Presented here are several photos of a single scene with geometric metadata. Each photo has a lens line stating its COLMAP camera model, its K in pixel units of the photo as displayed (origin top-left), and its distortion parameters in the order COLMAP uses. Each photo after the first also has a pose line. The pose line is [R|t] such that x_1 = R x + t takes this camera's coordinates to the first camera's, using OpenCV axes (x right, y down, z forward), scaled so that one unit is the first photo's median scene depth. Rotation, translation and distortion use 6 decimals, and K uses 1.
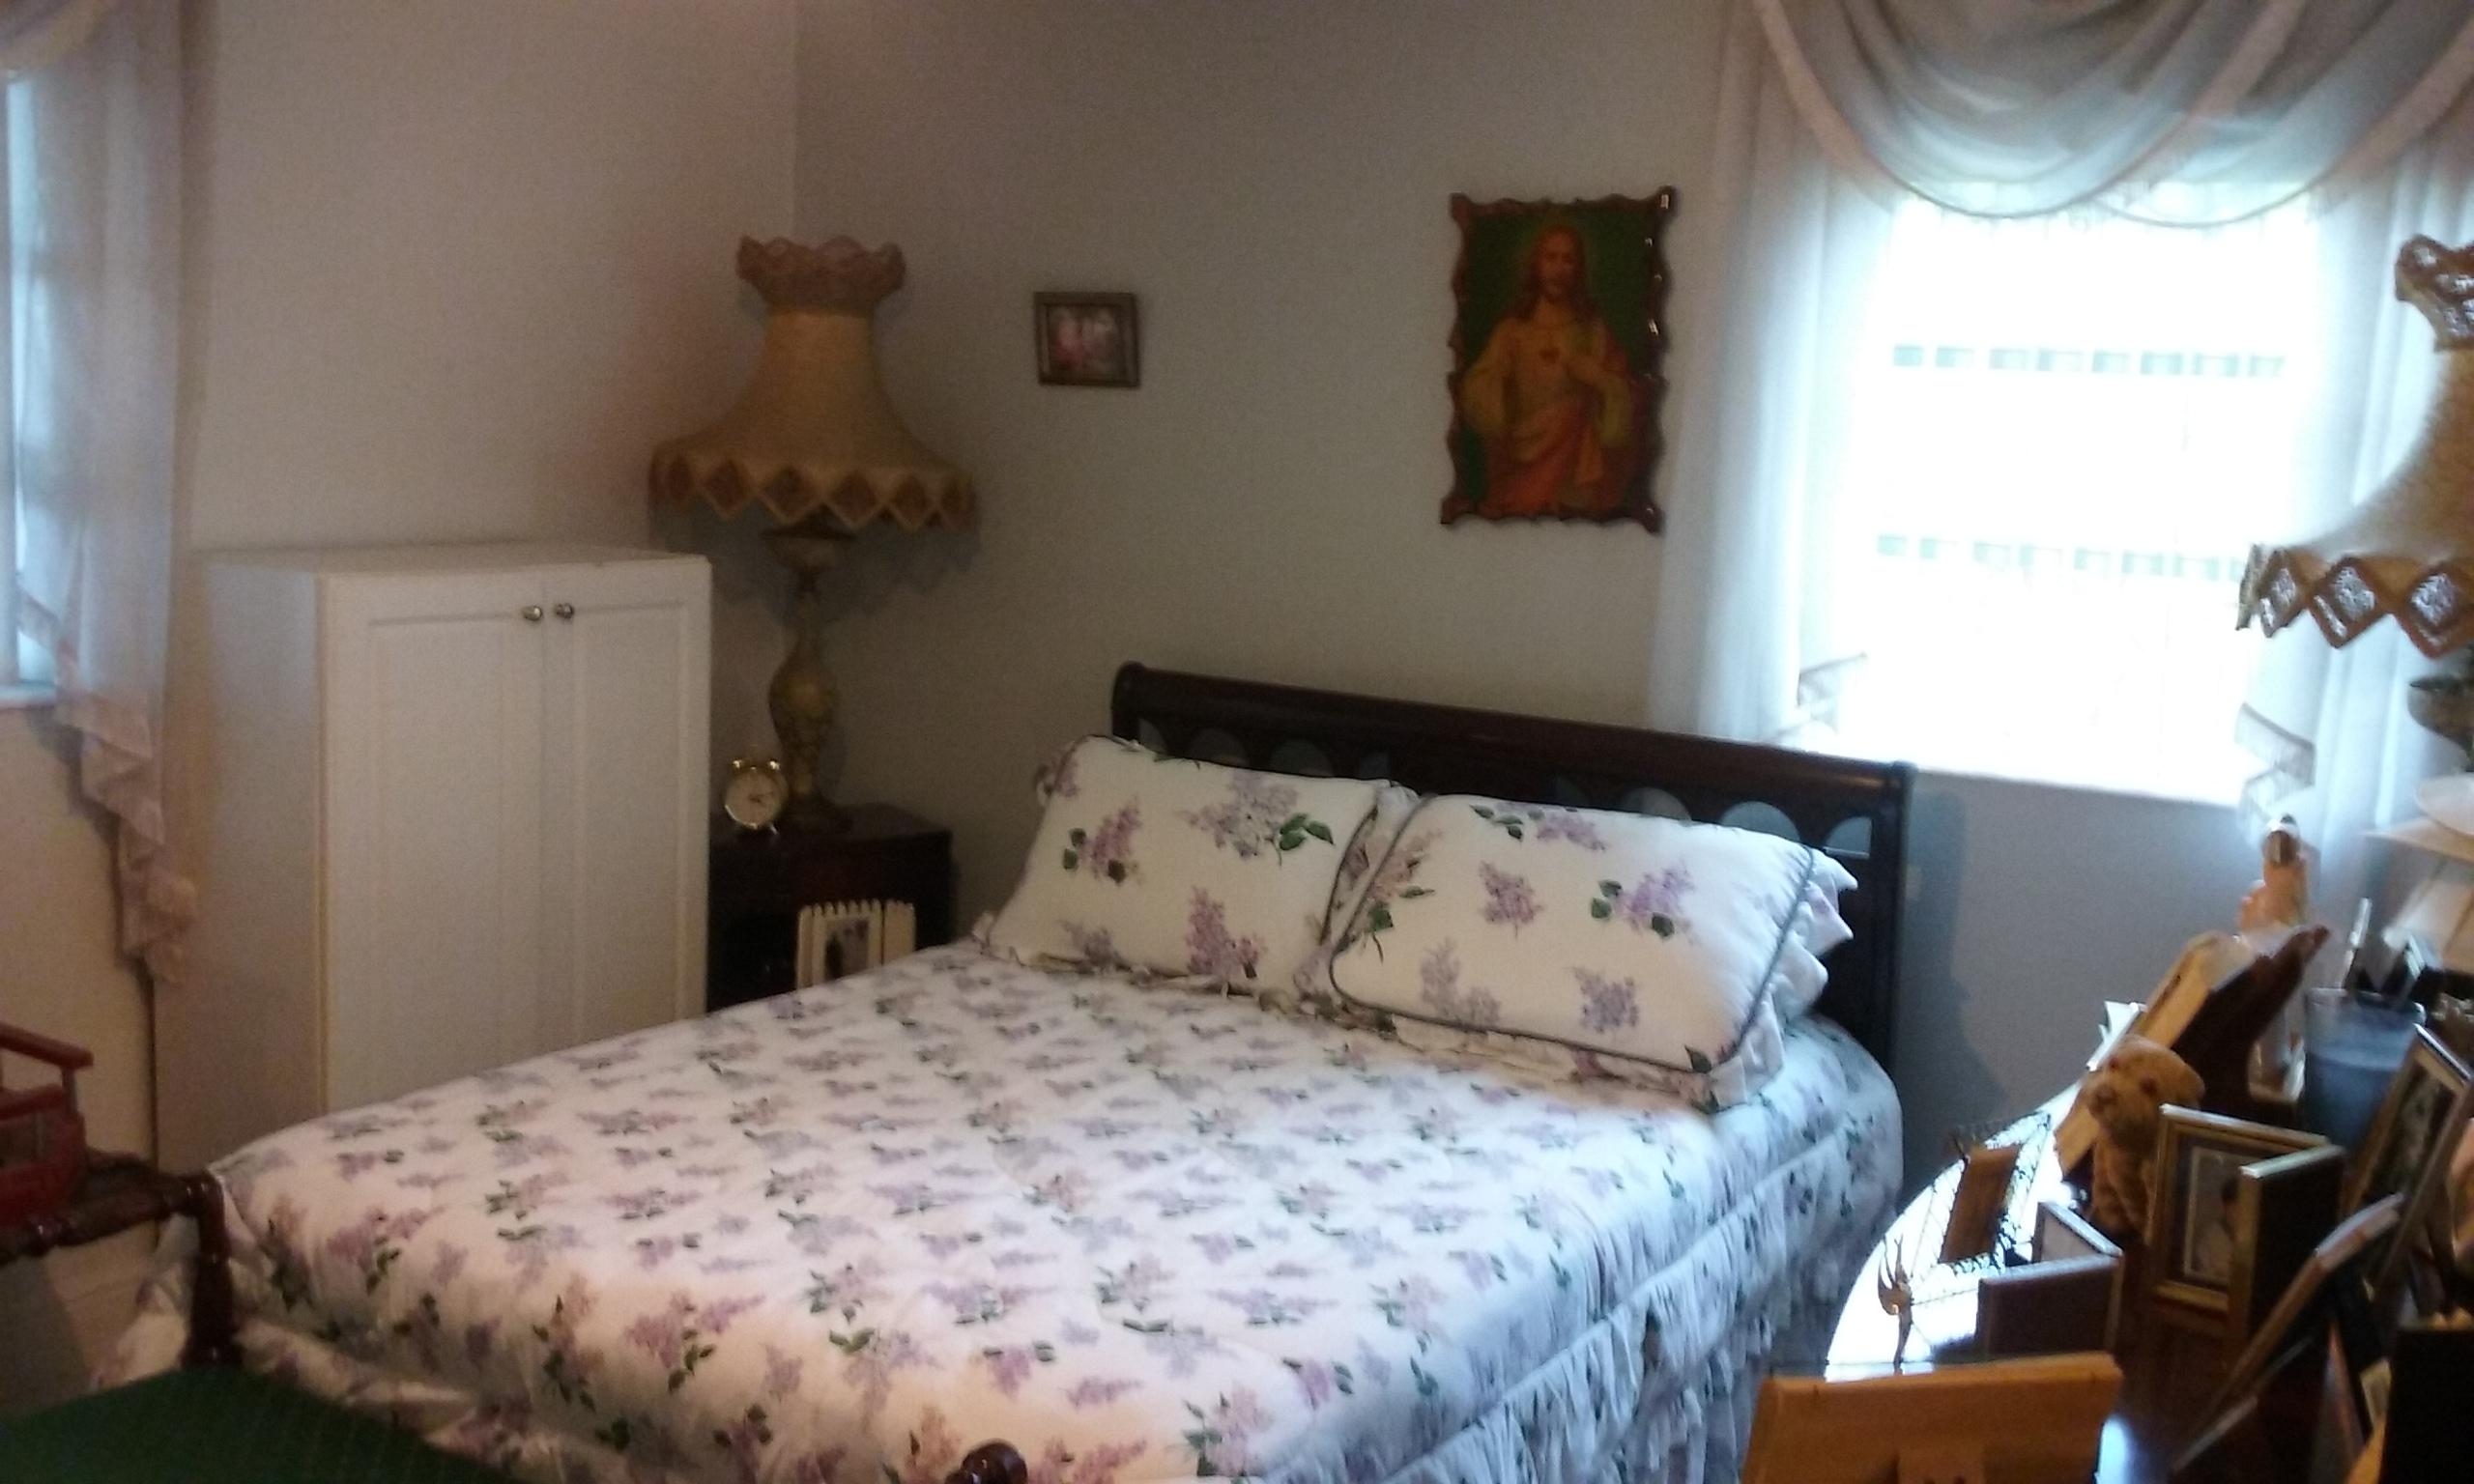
lens RADIAL K [[2252.6, 0, 1243.0], [0, 2252.6, 732.9], [0, 0, 1]] dist [0.094814, -0.211902]
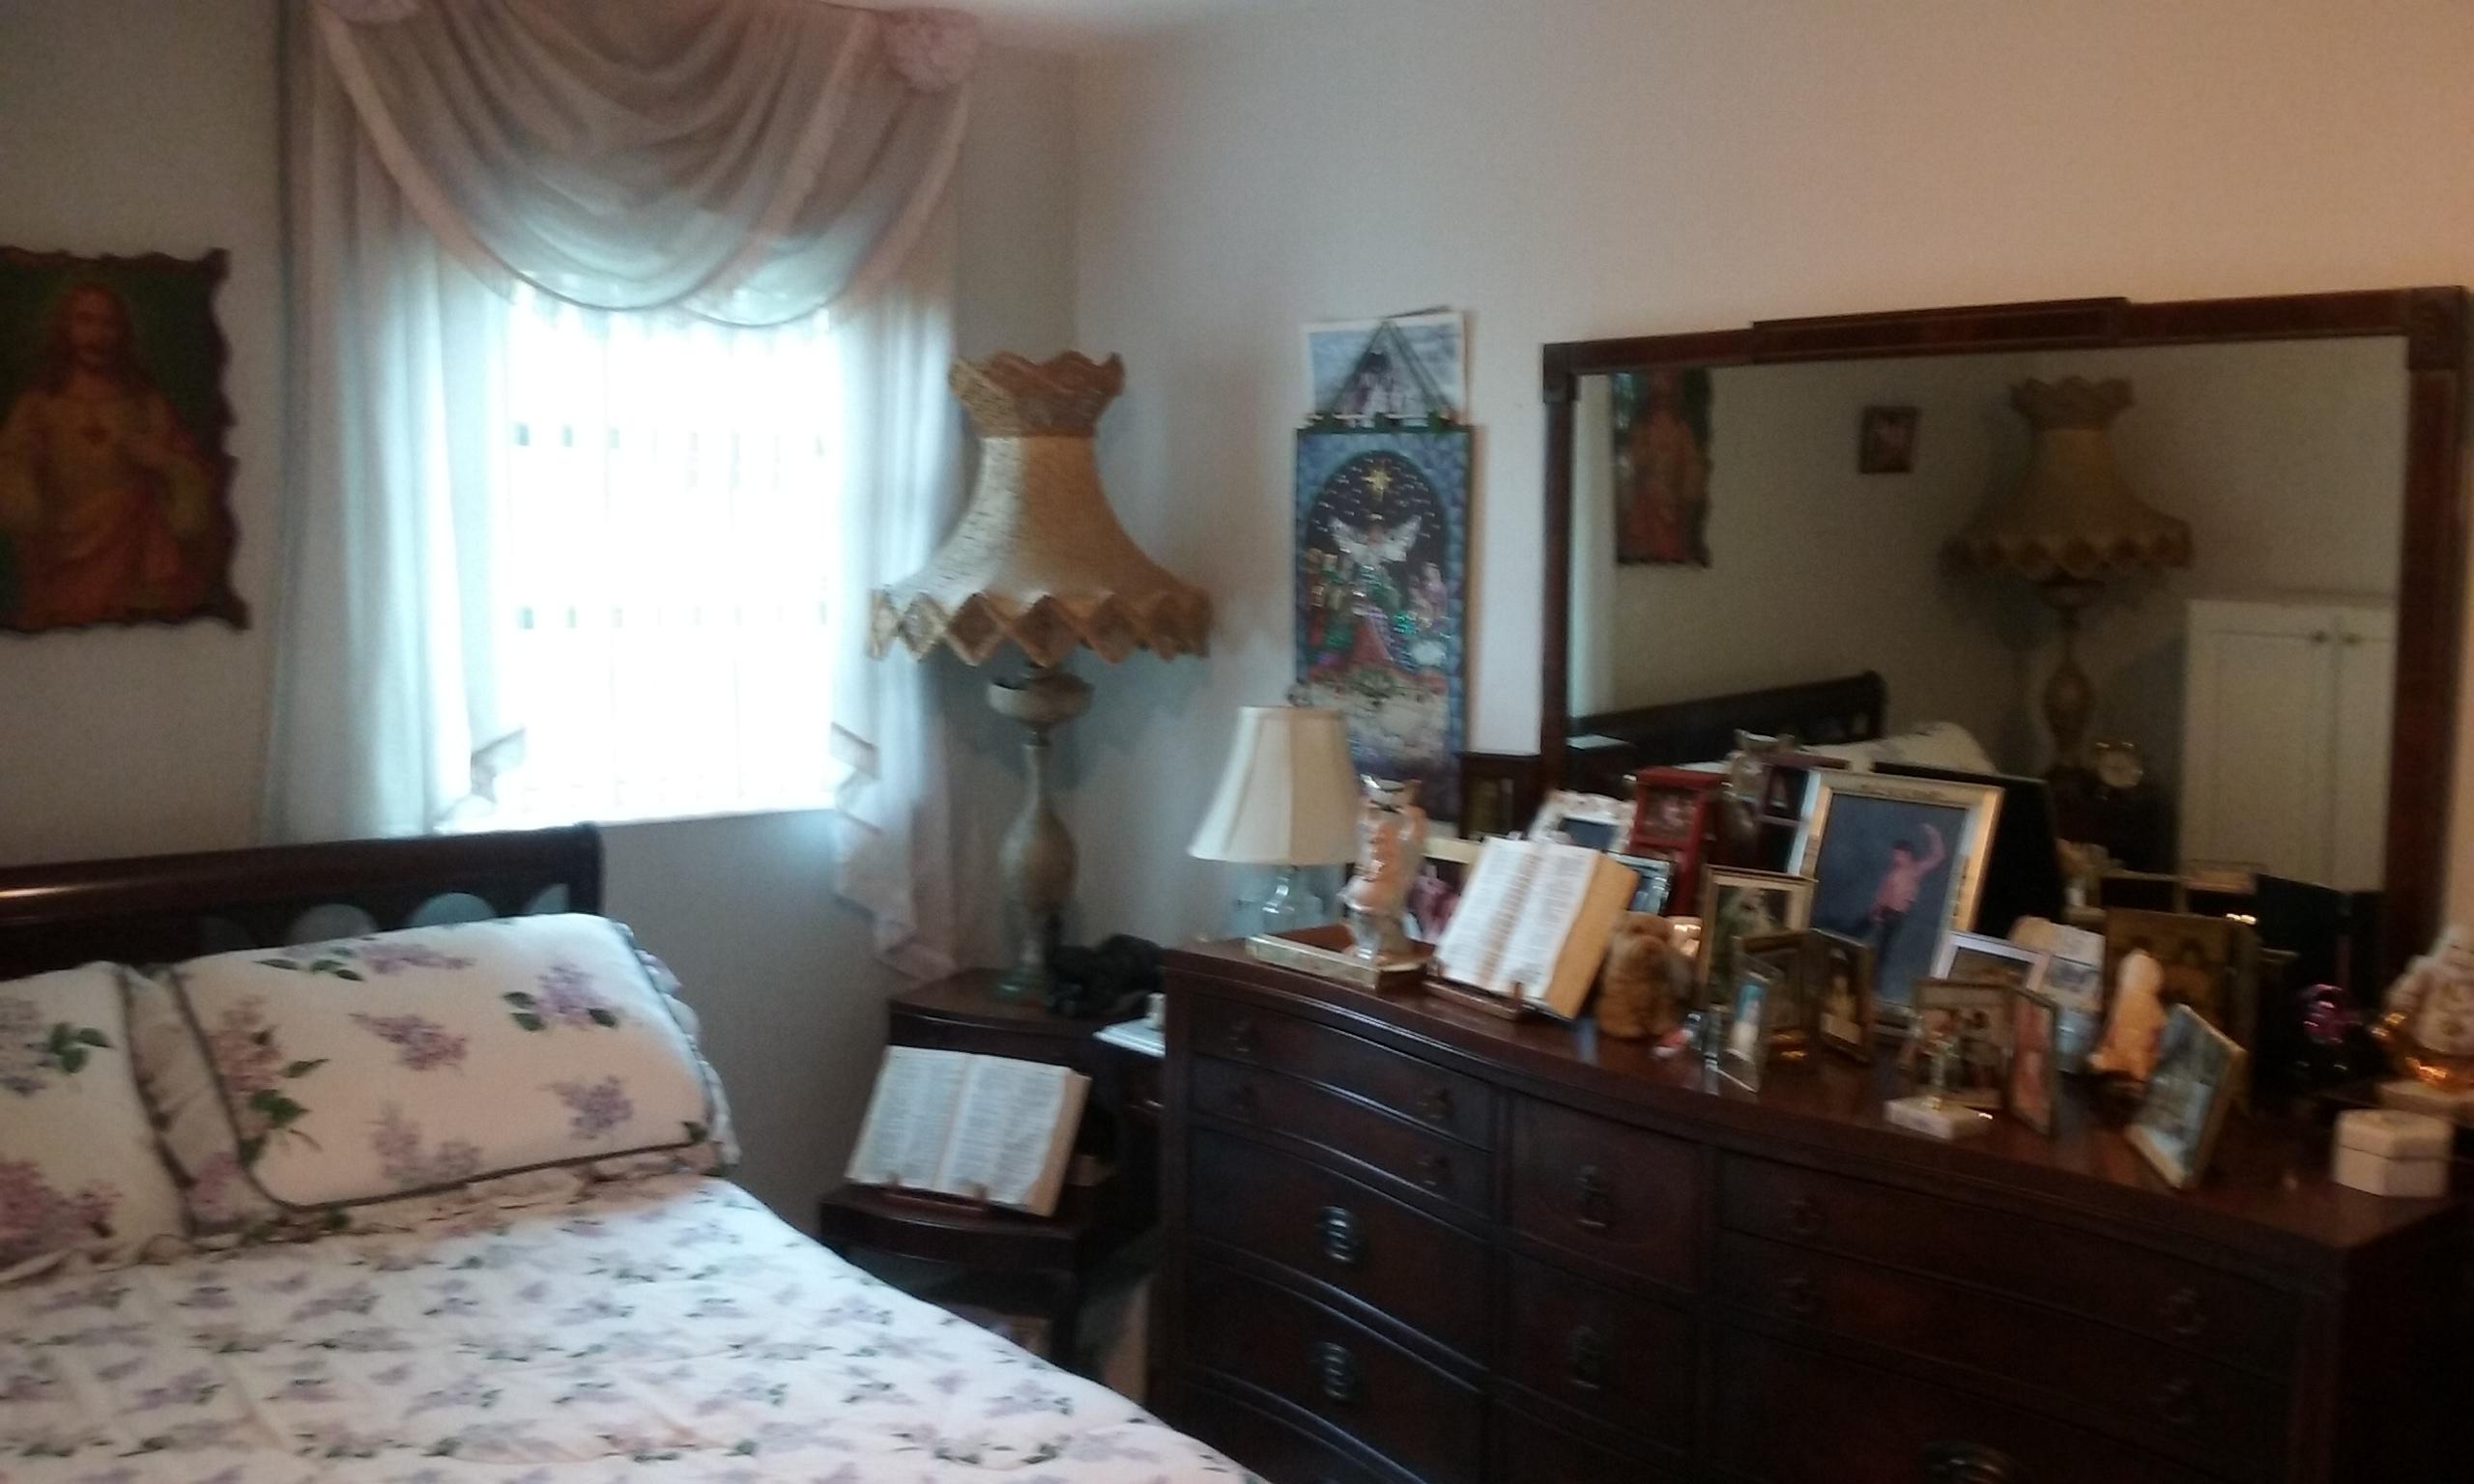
lens RADIAL K [[2252.6, 0, 1243.0], [0, 2252.6, 732.9], [0, 0, 1]] dist [0.094814, -0.211902]
pose [[0.361229, -0.136337, 0.922457, -0.573488], [0.134282, 0.986548, 0.093225, -0.087295], [-0.922758, 0.090194, 0.374677, 0.327248]]
